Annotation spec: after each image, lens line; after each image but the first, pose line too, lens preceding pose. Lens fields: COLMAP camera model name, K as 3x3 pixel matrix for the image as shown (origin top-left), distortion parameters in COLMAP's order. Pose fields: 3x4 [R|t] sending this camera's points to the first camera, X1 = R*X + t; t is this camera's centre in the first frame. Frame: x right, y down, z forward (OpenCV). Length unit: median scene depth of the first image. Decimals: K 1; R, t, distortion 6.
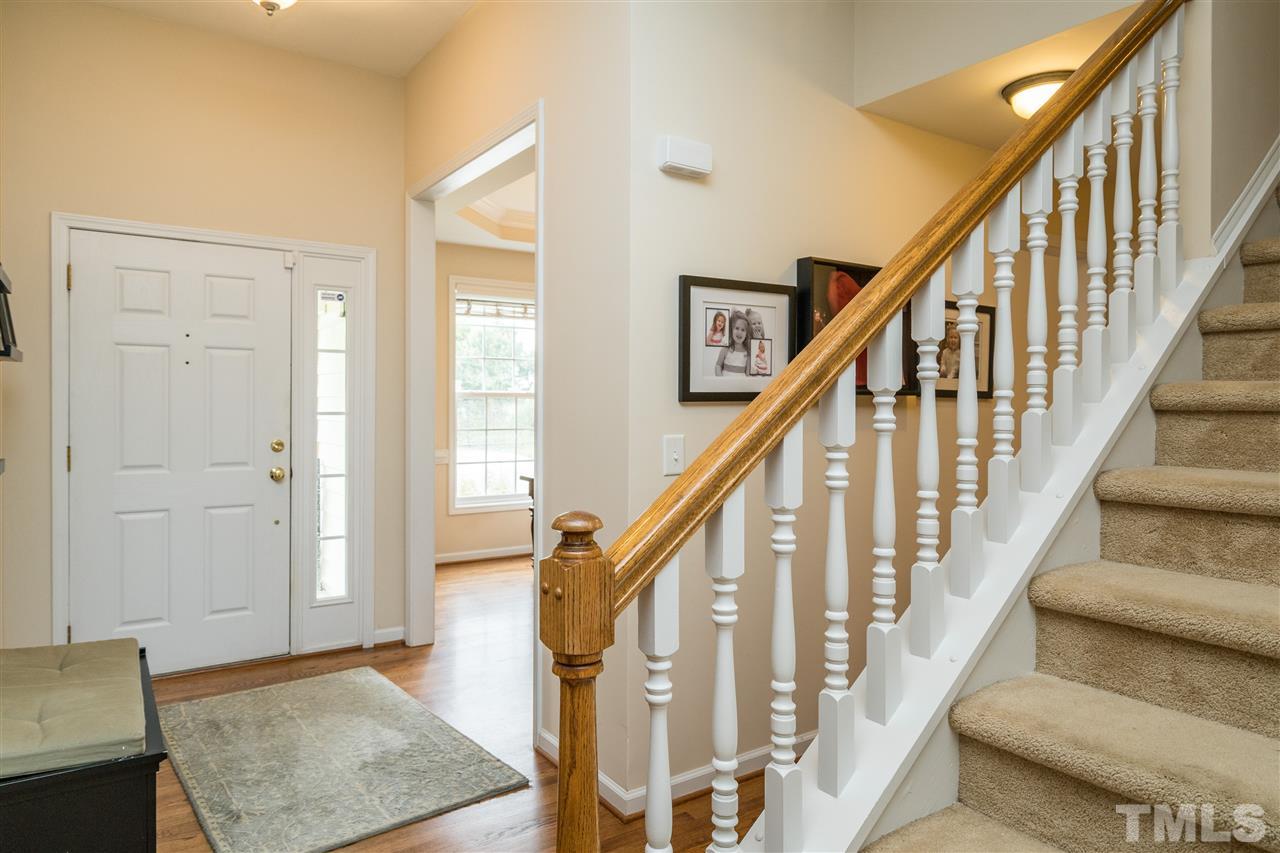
lens RADIAL K [[847.8, 0, 640.3], [0, 847.8, 404.1], [0, 0, 1]] dist [0.042764, -0.001012]
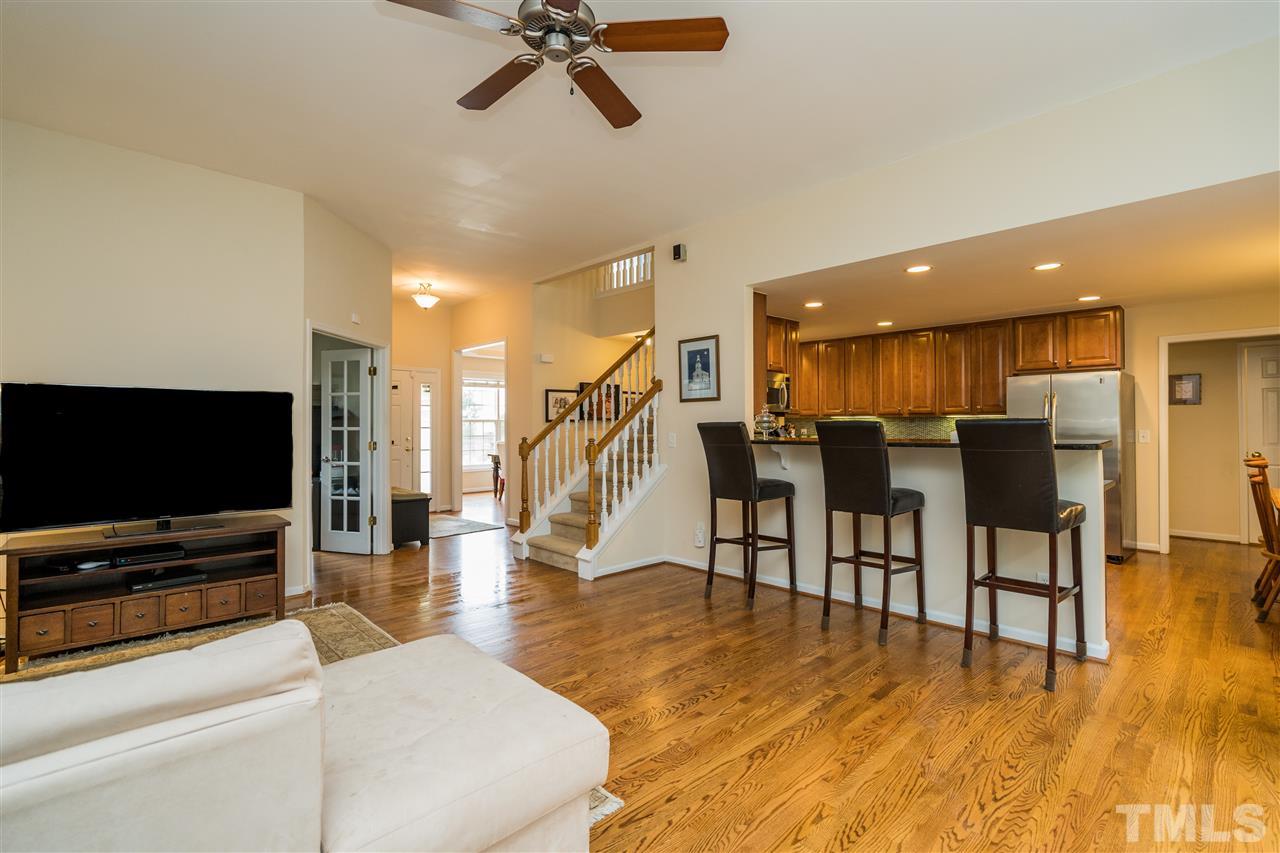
lens RADIAL K [[591.0, 0, 636.6], [0, 591.0, 425.5], [0, 0, 1]] dist [-0.000173, 0.000049]
pose [[0.988131, -0.008317, 0.153386, 0.041268], [0.008395, 0.999965, 0.000141, 0.015522], [-0.153382, 0.001148, 0.988166, -1.682503]]
